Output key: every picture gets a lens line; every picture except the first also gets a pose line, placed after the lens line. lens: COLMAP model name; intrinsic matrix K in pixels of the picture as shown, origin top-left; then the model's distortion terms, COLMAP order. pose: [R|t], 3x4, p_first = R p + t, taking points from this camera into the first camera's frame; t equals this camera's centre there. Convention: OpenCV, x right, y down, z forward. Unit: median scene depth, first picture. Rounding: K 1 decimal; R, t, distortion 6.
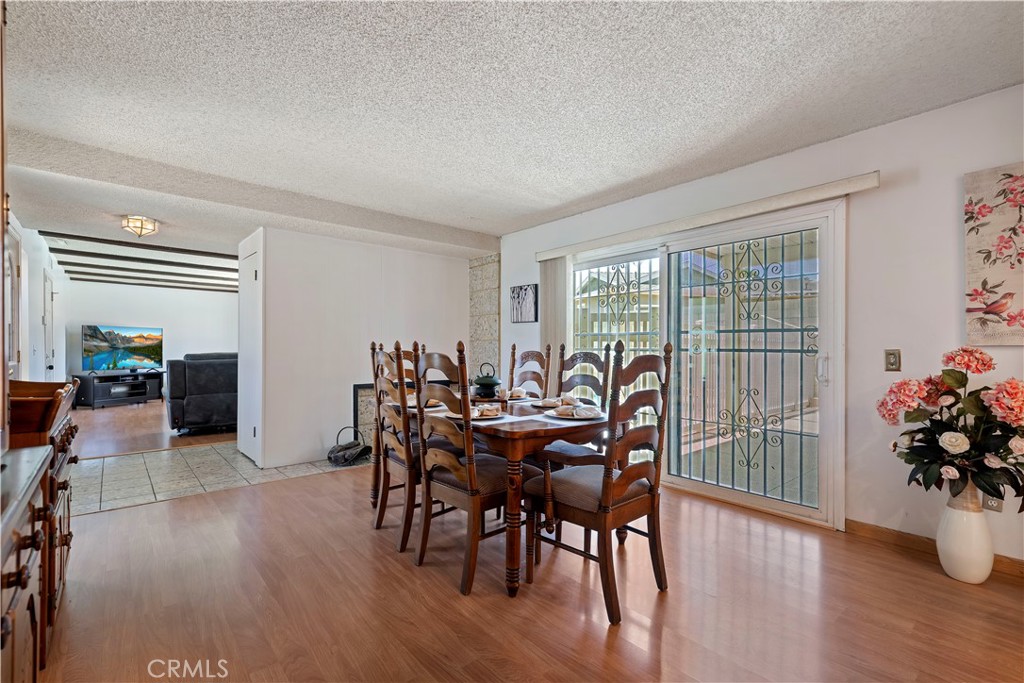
lens RADIAL K [[468.7, 0, 516.9], [0, 468.7, 349.0], [0, 0, 1]] dist [0.027021, 0.000714]
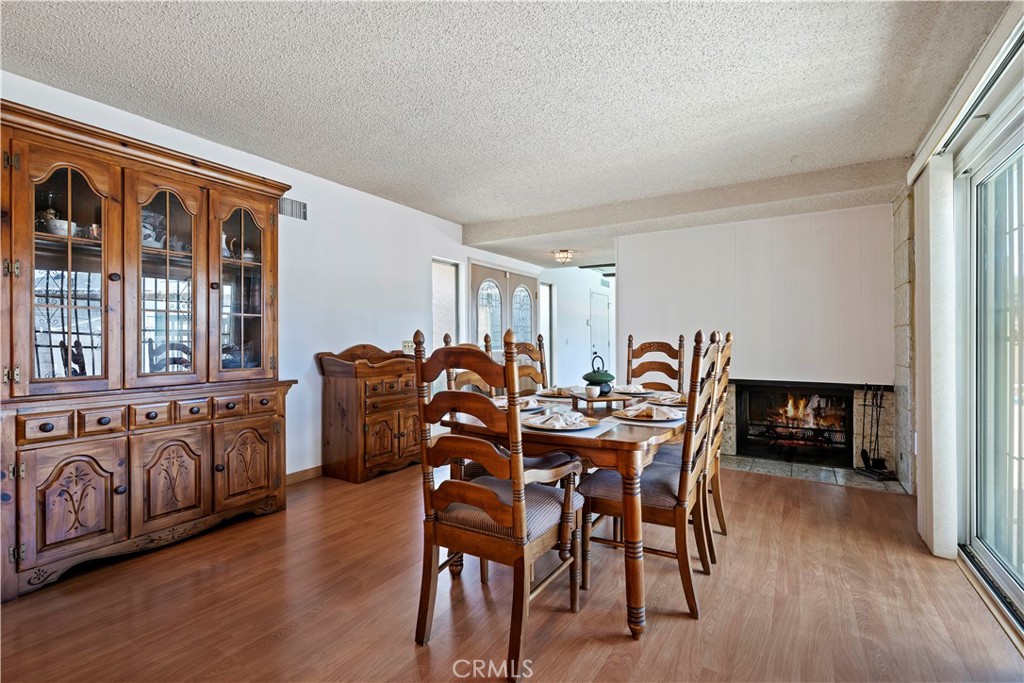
lens RADIAL K [[468.7, 0, 516.3], [0, 468.7, 338.5], [0, 0, 1]] dist [0.027021, 0.000714]
pose [[0.308579, -0.009251, -0.951154, 0.640841], [0.007626, 0.999945, -0.007252, 0.002856], [0.951168, -0.005015, 0.308632, 0.512334]]
